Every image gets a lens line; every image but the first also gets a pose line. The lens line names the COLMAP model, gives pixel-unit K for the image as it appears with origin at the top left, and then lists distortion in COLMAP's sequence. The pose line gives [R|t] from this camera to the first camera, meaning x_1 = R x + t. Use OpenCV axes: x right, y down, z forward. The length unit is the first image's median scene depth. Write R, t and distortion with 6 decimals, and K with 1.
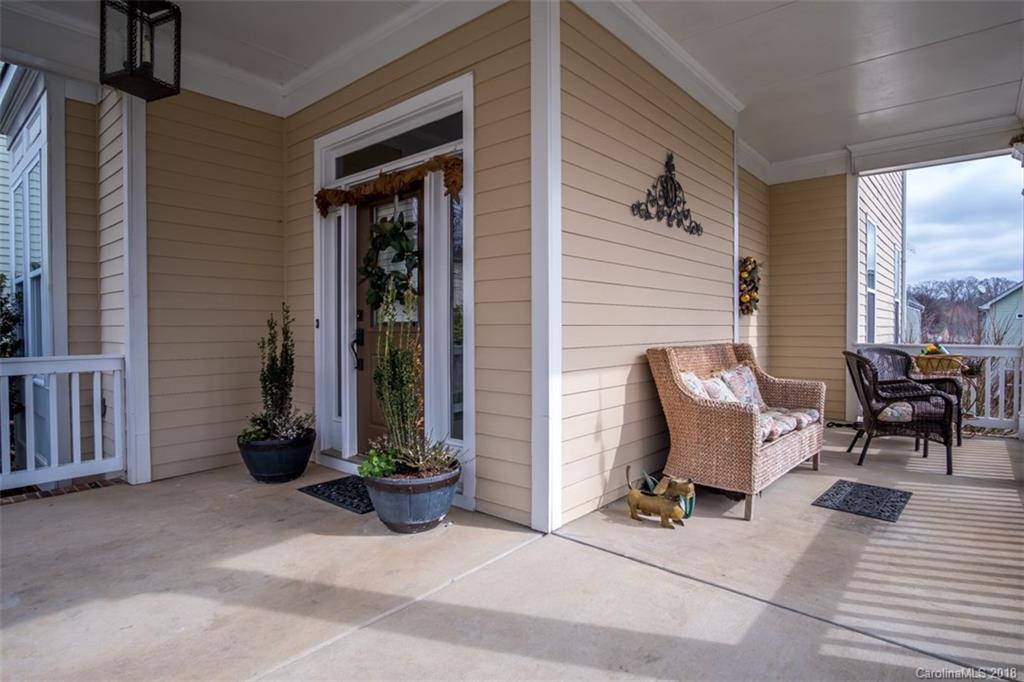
lens RADIAL K [[551.1, 0, 513.2], [0, 551.1, 338.5], [0, 0, 1]] dist [-0.042795, 0.015179]
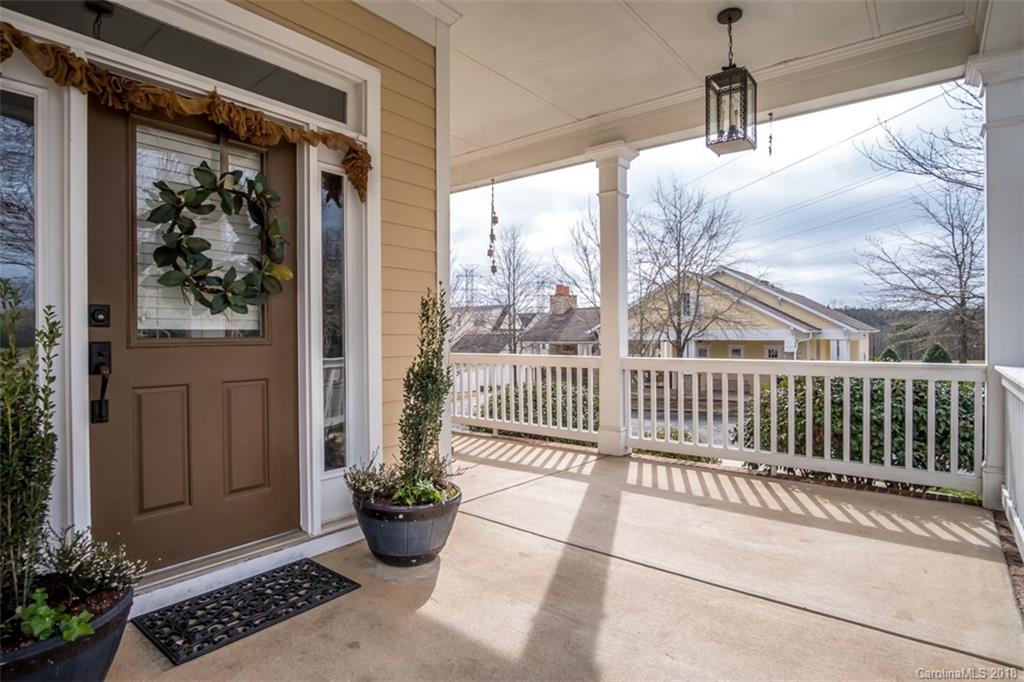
lens RADIAL K [[551.1, 0, 513.2], [0, 551.1, 338.5], [0, 0, 1]] dist [-0.042795, 0.015179]
pose [[-0.042934, -0.003256, 0.999073, -1.136045], [0.028567, 0.999582, 0.004486, -0.016949], [-0.998669, 0.028733, -0.042823, 0.896581]]
